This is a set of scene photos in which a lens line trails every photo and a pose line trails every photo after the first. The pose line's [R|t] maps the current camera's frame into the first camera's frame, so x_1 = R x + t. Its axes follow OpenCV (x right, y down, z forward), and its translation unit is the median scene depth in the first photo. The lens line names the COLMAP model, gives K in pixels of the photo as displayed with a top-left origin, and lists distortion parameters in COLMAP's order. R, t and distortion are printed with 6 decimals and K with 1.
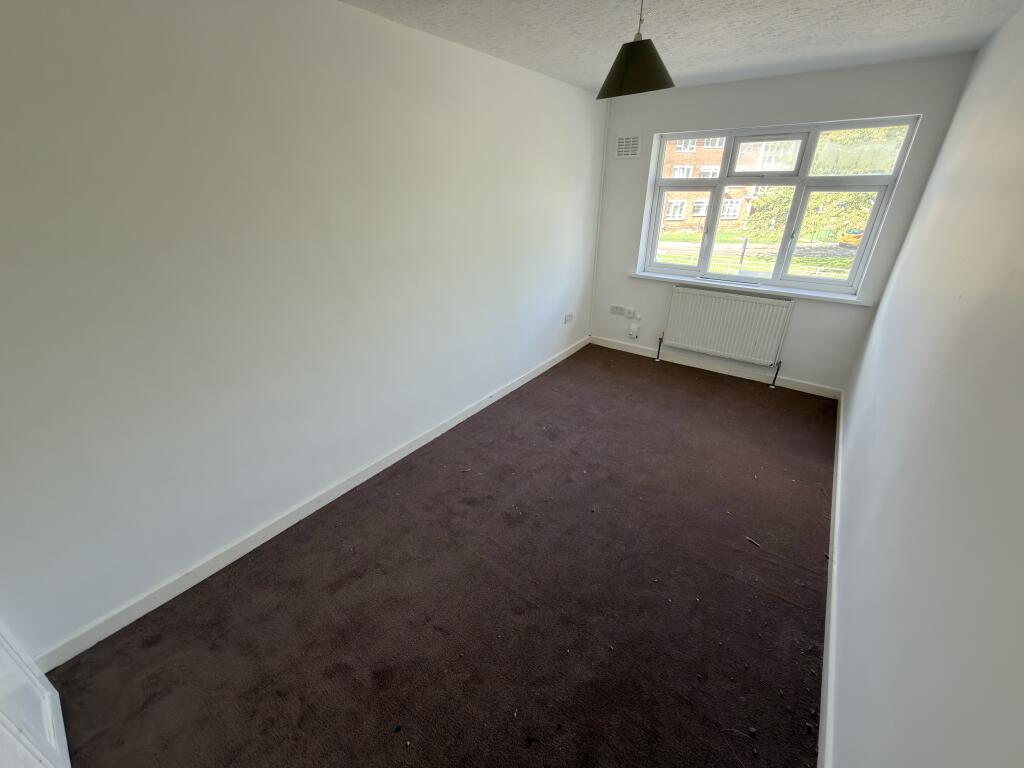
lens RADIAL K [[408.4, 0, 512.0], [0, 408.4, 384.0], [0, 0, 1]] dist [0.001197, -0.000246]
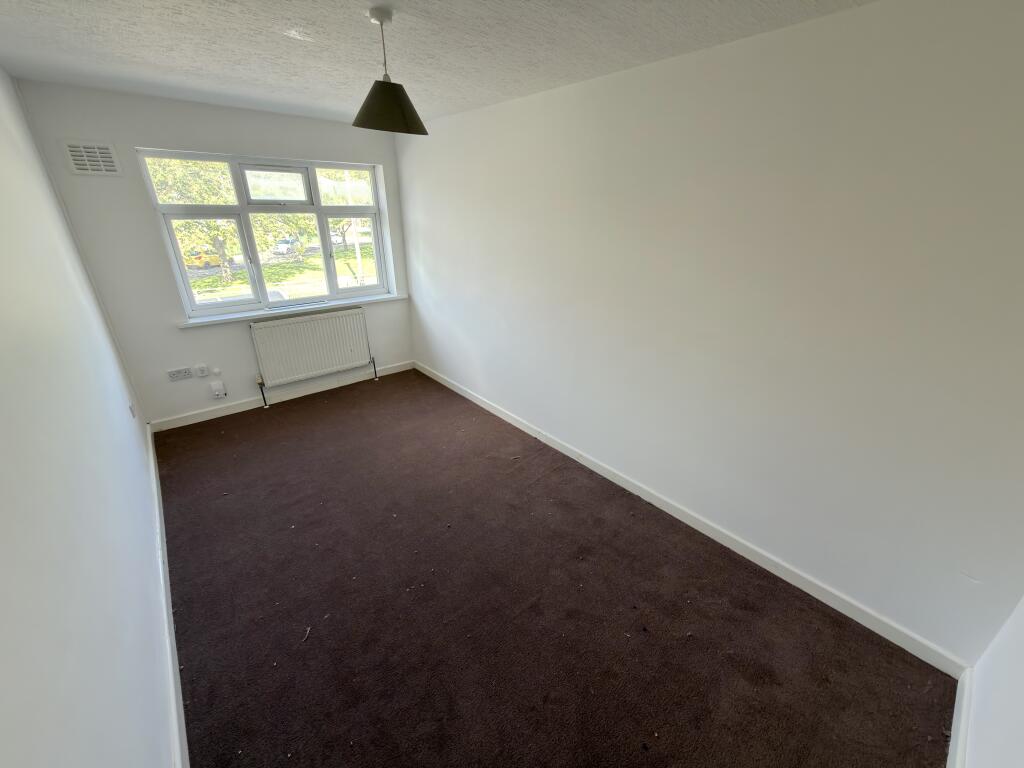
lens RADIAL K [[408.4, 0, 512.0], [0, 408.4, 384.0], [0, 0, 1]] dist [0.001197, -0.000246]
pose [[0.223944, -0.378117, 0.898263, -0.344952], [0.421103, 0.868738, 0.260705, -0.125273], [-0.878932, 0.319878, 0.353775, 0.243365]]
